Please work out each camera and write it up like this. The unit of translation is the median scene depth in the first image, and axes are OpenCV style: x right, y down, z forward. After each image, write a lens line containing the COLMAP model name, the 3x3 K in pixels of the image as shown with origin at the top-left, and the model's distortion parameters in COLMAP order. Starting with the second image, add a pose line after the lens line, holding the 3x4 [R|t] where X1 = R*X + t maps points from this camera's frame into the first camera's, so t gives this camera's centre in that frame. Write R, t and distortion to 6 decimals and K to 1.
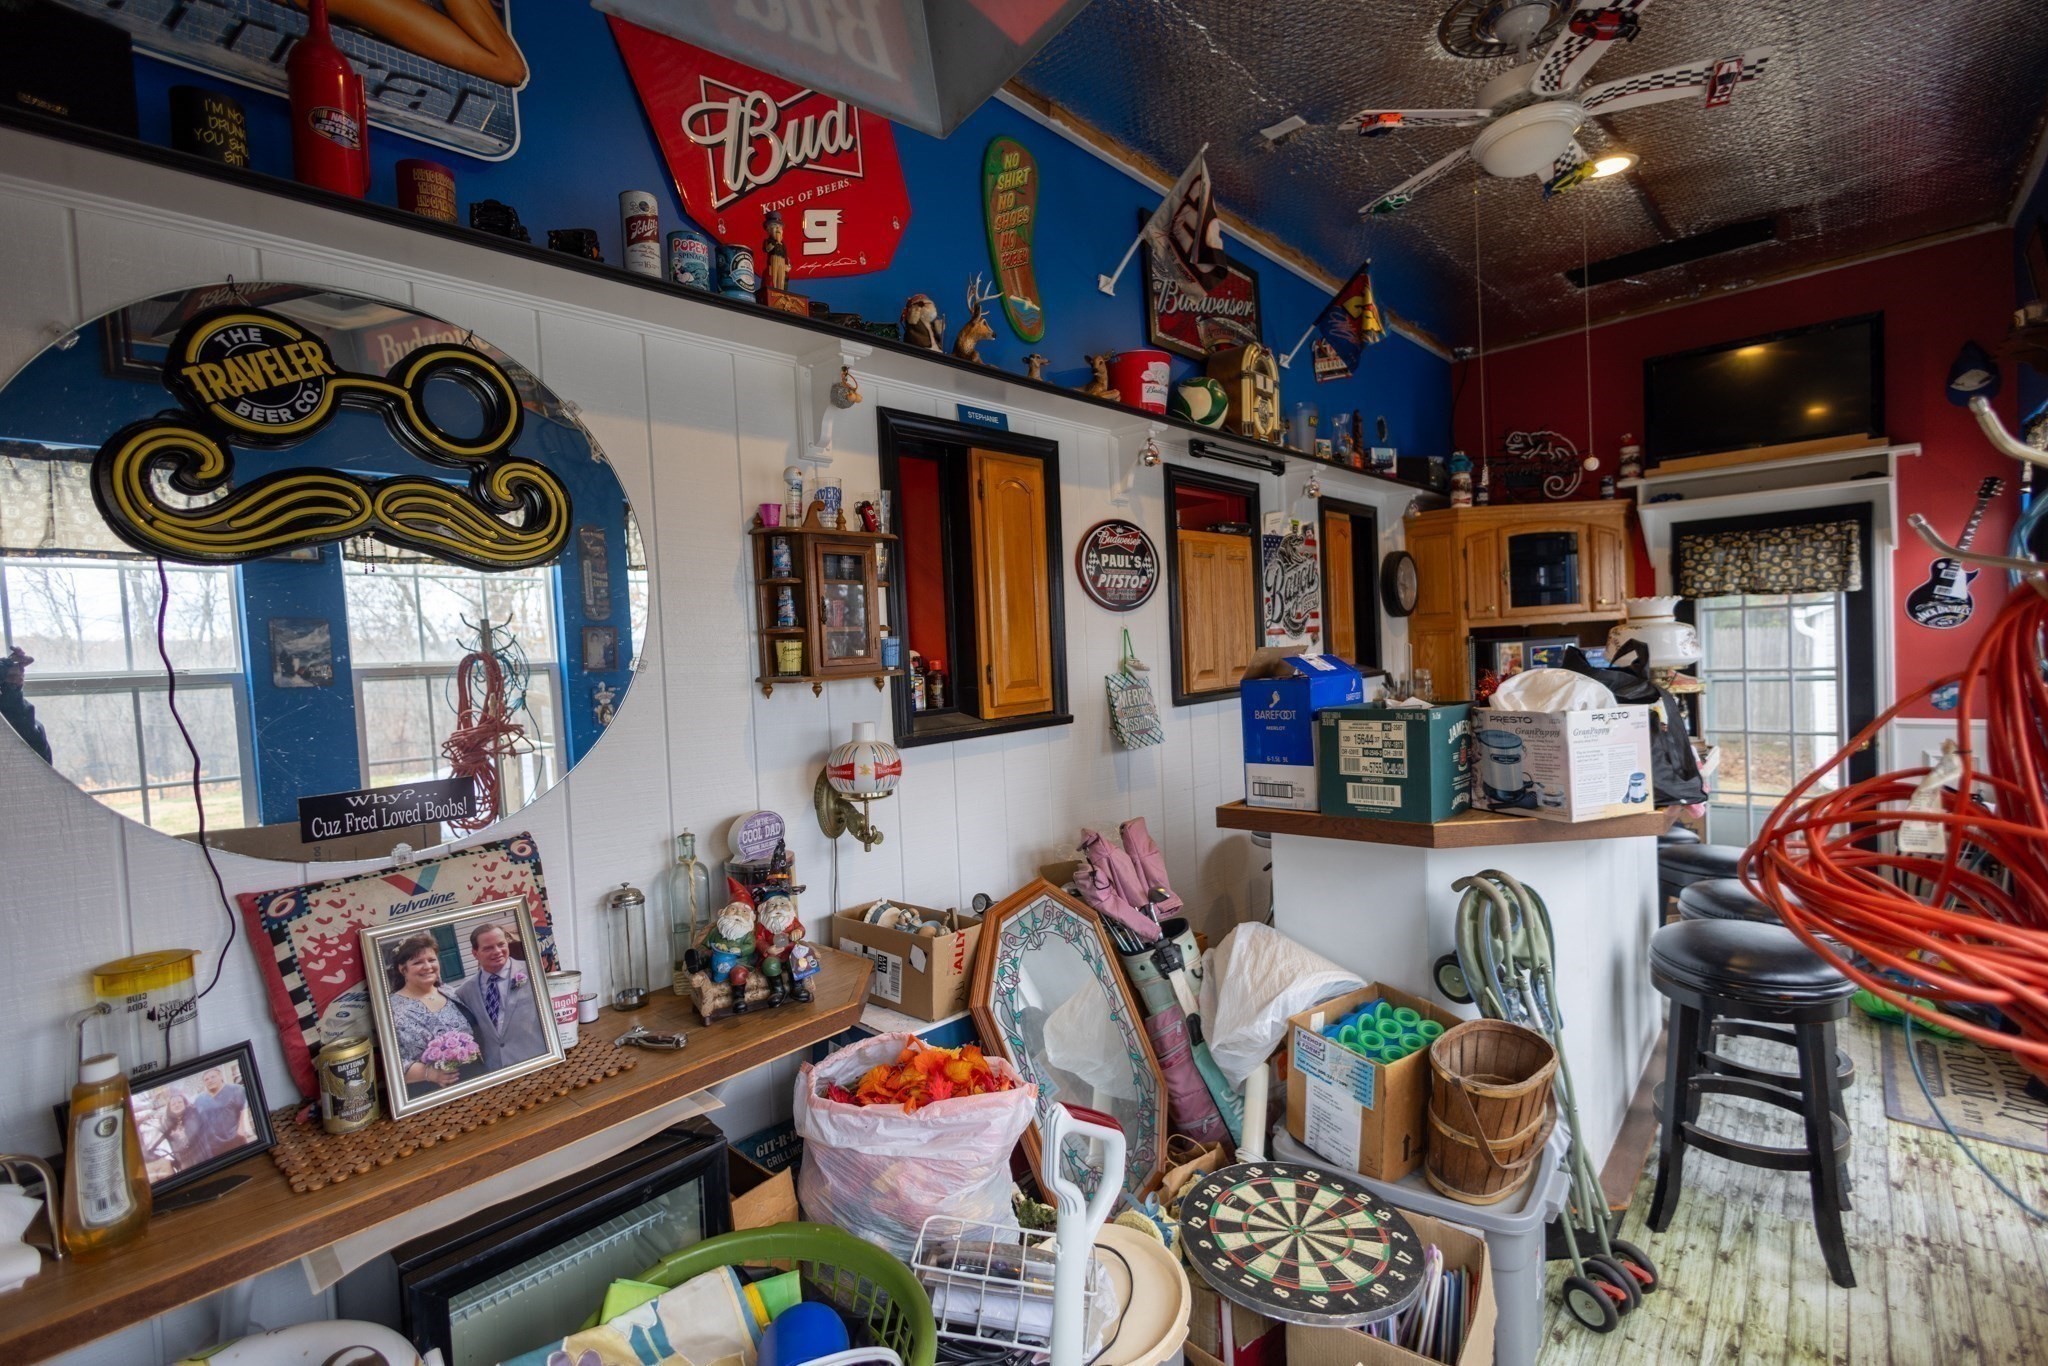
lens RADIAL K [[944.8, 0, 1028.3], [0, 944.8, 677.0], [0, 0, 1]] dist [0.016037, -0.001875]
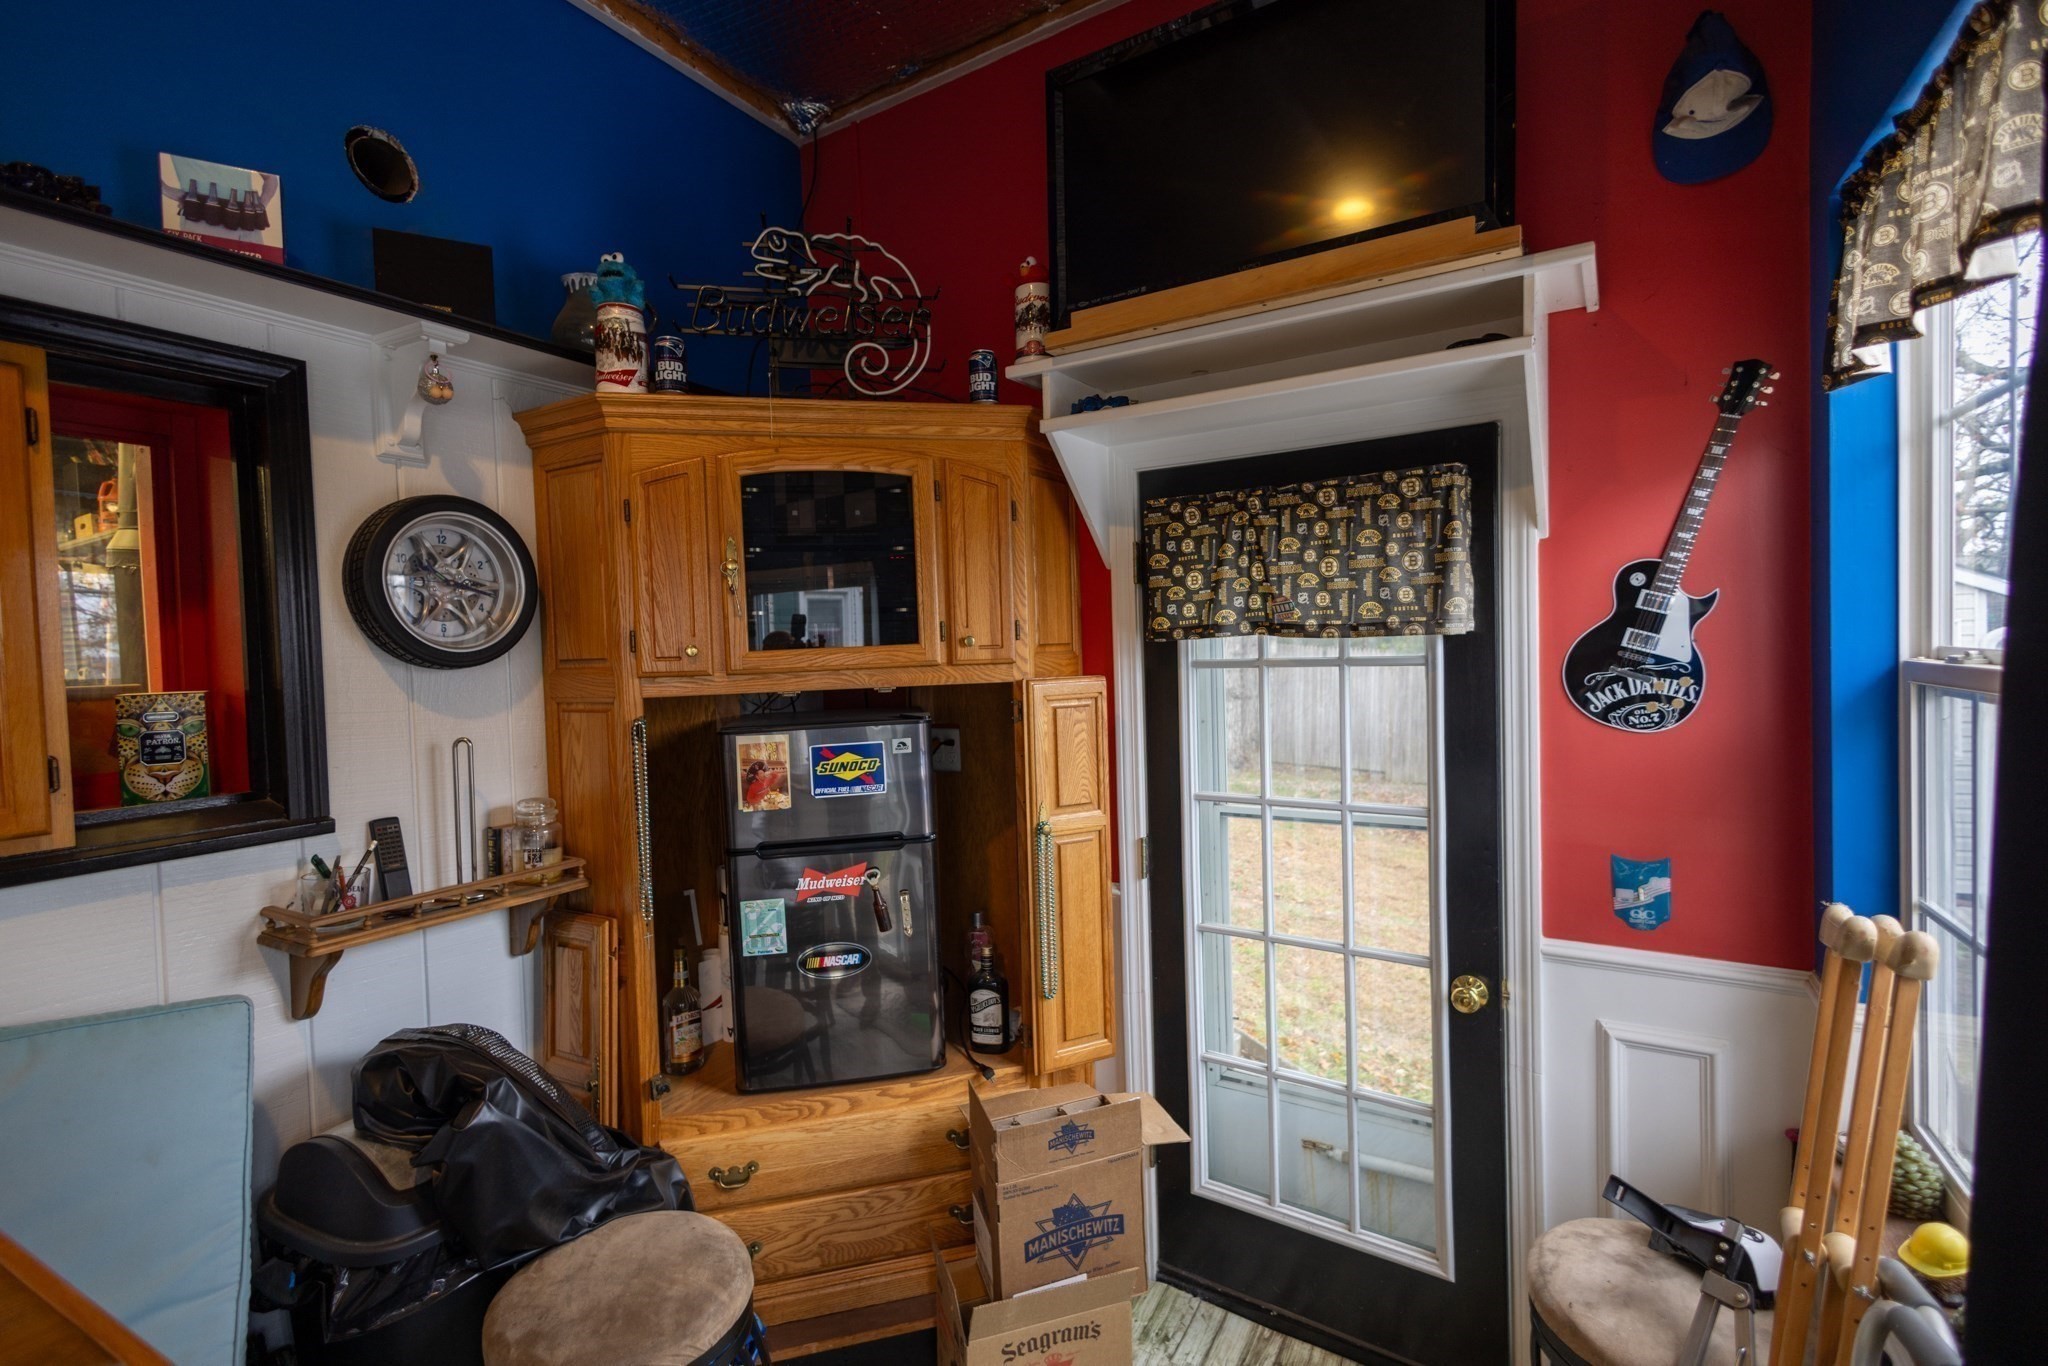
lens RADIAL K [[944.8, 0, 1019.6], [0, 944.8, 681.4], [0, 0, 1]] dist [0.016037, -0.001875]
pose [[0.981071, 0.016636, 0.192935, 0.578200], [-0.015553, 0.999854, -0.007127, -0.061828], [-0.193025, 0.003992, 0.981186, 0.611376]]
